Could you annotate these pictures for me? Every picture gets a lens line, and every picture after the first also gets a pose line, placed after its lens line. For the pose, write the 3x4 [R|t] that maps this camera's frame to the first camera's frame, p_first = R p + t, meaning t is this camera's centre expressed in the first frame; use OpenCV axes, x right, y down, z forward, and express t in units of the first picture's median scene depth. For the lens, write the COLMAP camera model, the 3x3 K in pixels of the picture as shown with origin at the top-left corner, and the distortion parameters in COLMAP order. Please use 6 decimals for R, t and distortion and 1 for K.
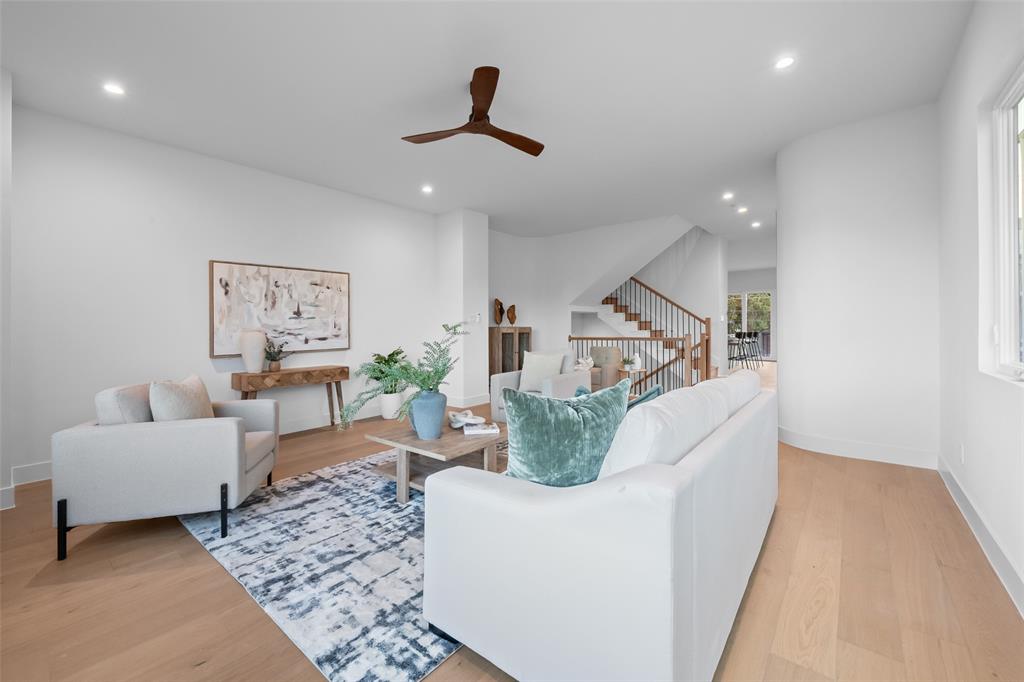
lens RADIAL K [[409.3, 0, 504.9], [0, 409.3, 331.9], [0, 0, 1]] dist [0.011395, -0.000342]
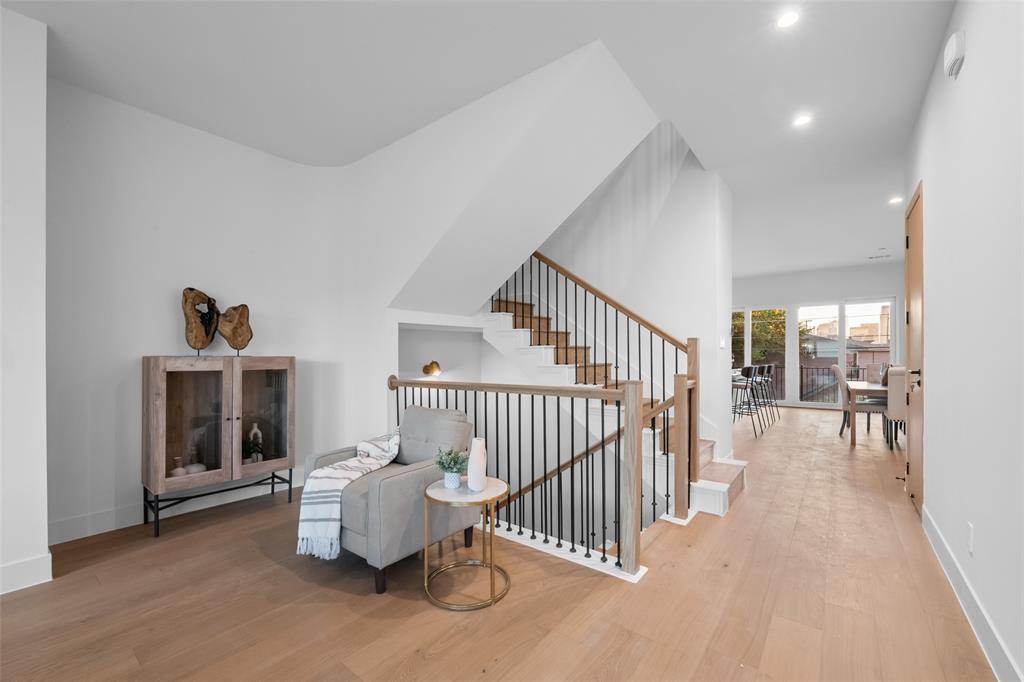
lens RADIAL K [[409.3, 0, 518.6], [0, 409.3, 348.9], [0, 0, 1]] dist [0.011395, -0.000342]
pose [[0.998543, 0.006949, 0.053504, 0.273143], [-0.005793, 0.999747, -0.021736, -0.011908], [-0.053641, 0.021395, 0.998331, 0.547352]]
